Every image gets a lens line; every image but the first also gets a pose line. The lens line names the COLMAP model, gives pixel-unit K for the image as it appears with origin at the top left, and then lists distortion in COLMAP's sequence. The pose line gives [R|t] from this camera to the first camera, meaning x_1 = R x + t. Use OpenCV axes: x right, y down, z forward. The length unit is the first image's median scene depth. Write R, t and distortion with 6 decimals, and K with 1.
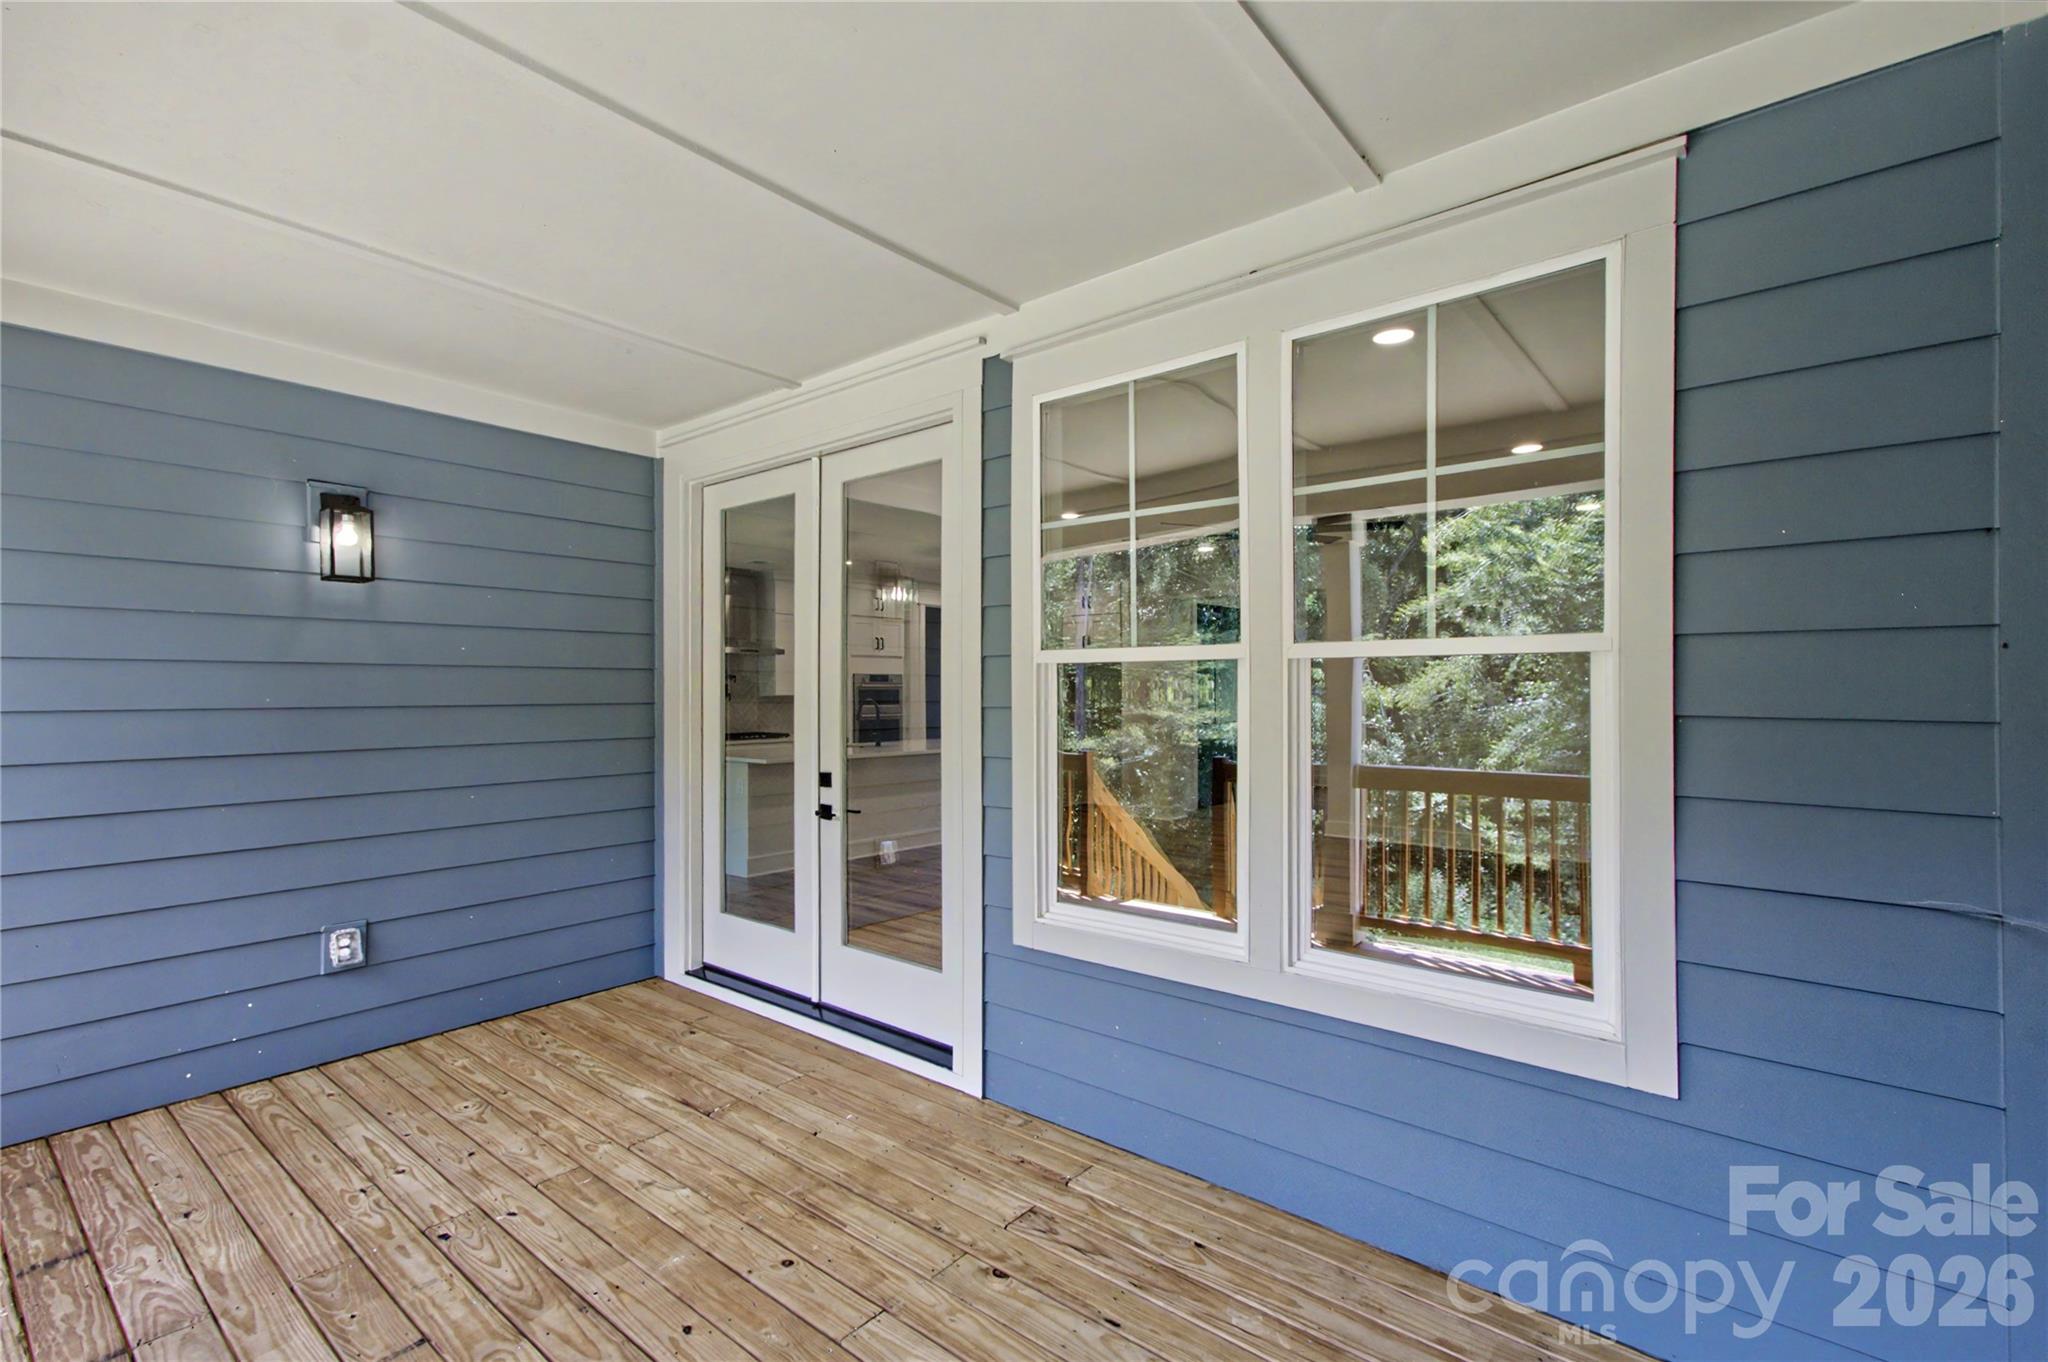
lens RADIAL K [[950.9, 0, 1019.8], [0, 950.9, 685.5], [0, 0, 1]] dist [0.022009, 0.005994]
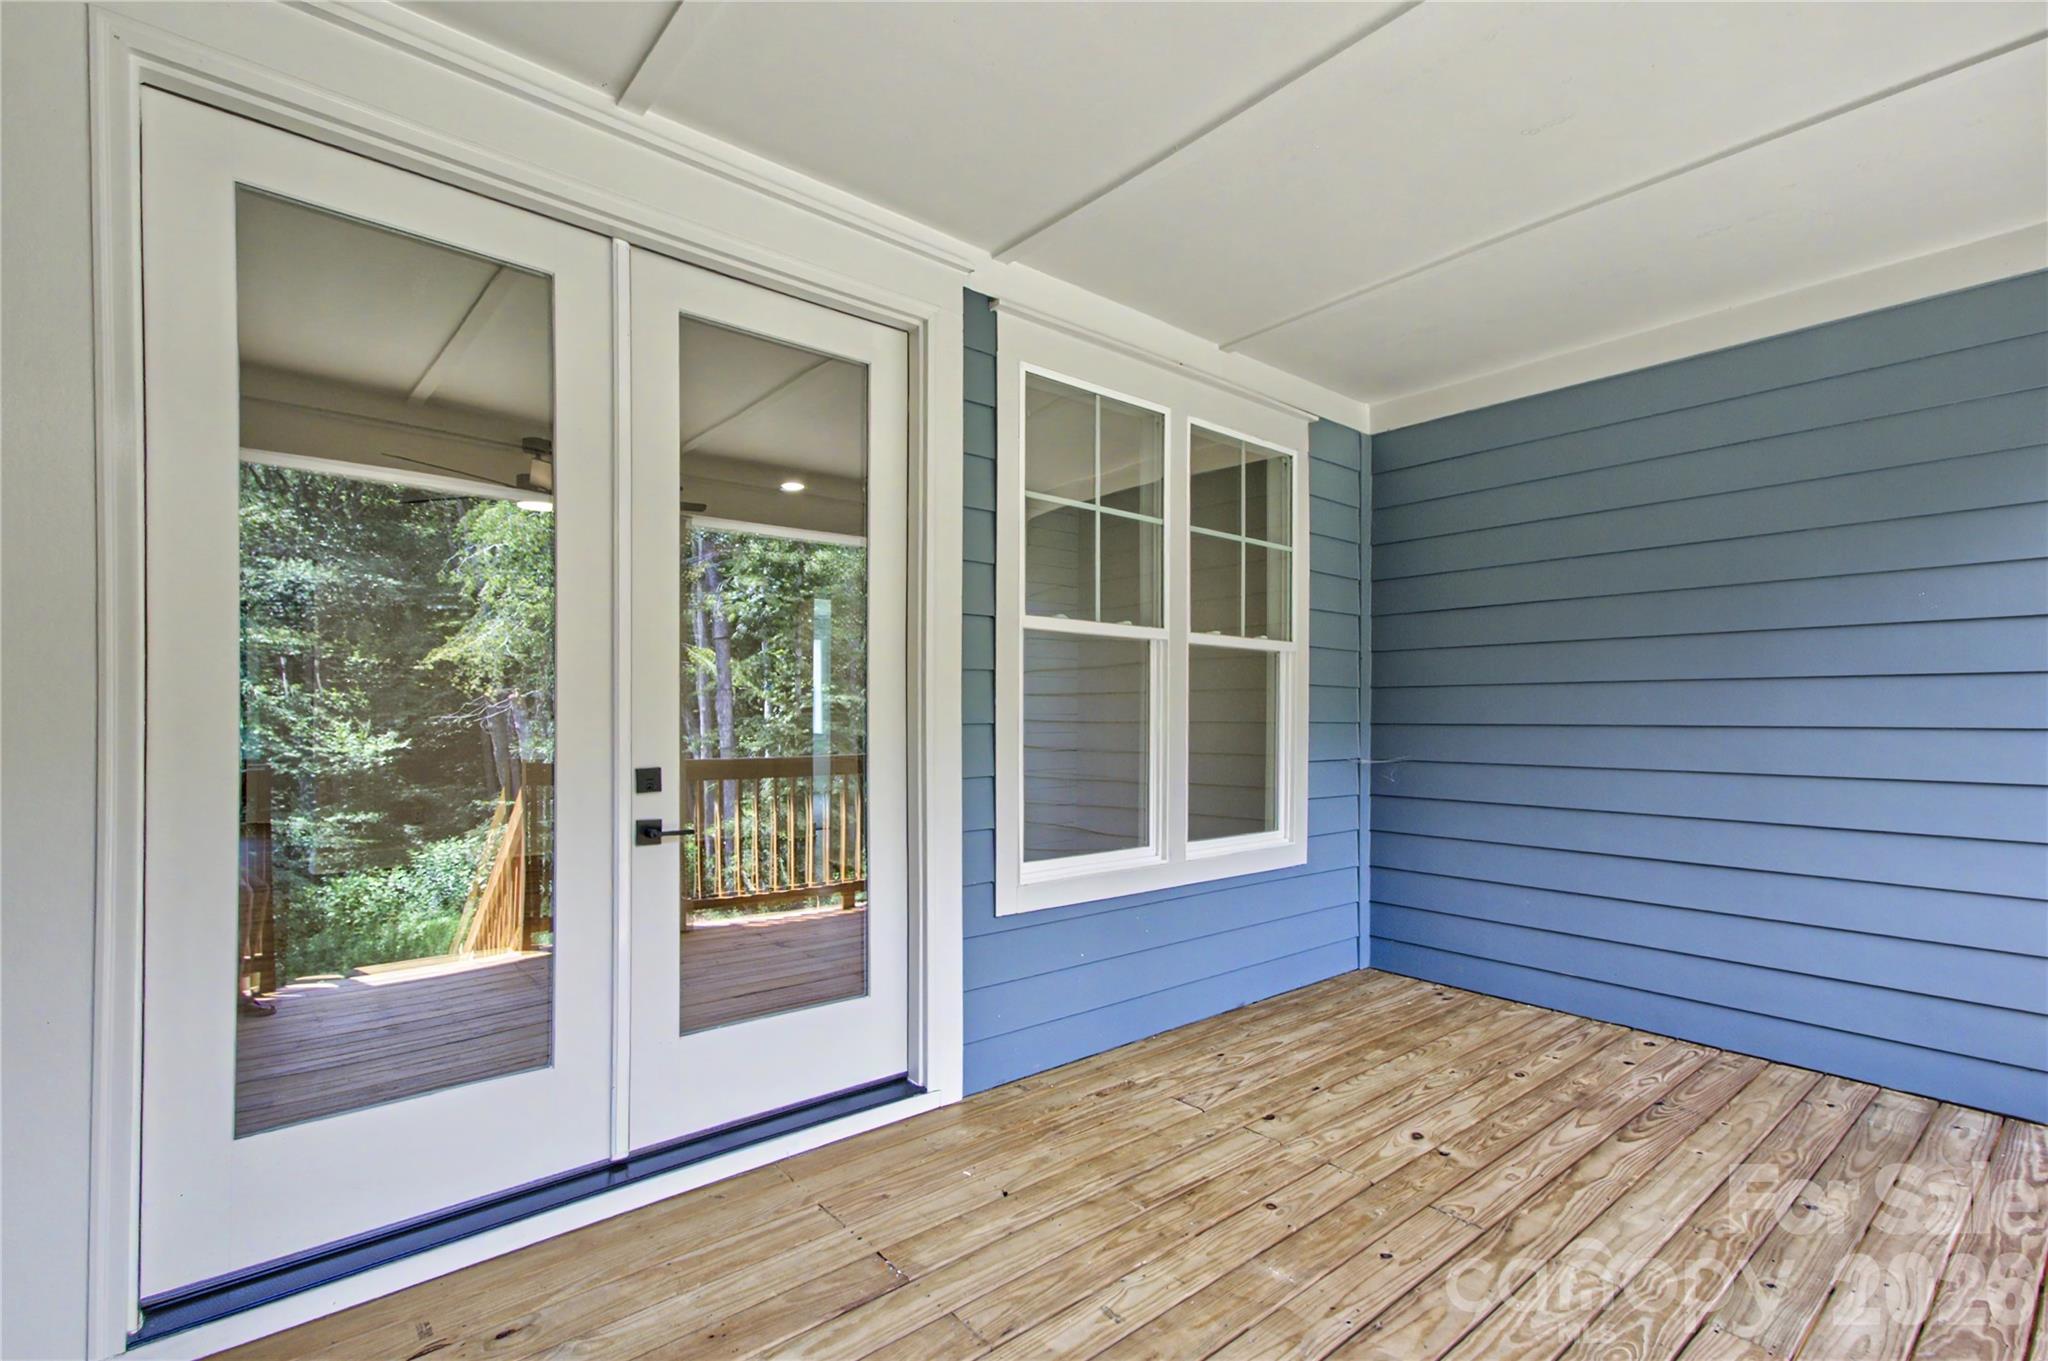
lens RADIAL K [[950.9, 0, 1017.9], [0, 950.9, 701.4], [0, 0, 1]] dist [0.022009, 0.005994]
pose [[0.153824, 0.013884, 0.988001, -0.959446], [-0.008963, 0.999880, -0.012655, 0.067116], [-0.988058, -0.006909, 0.153930, 0.834629]]
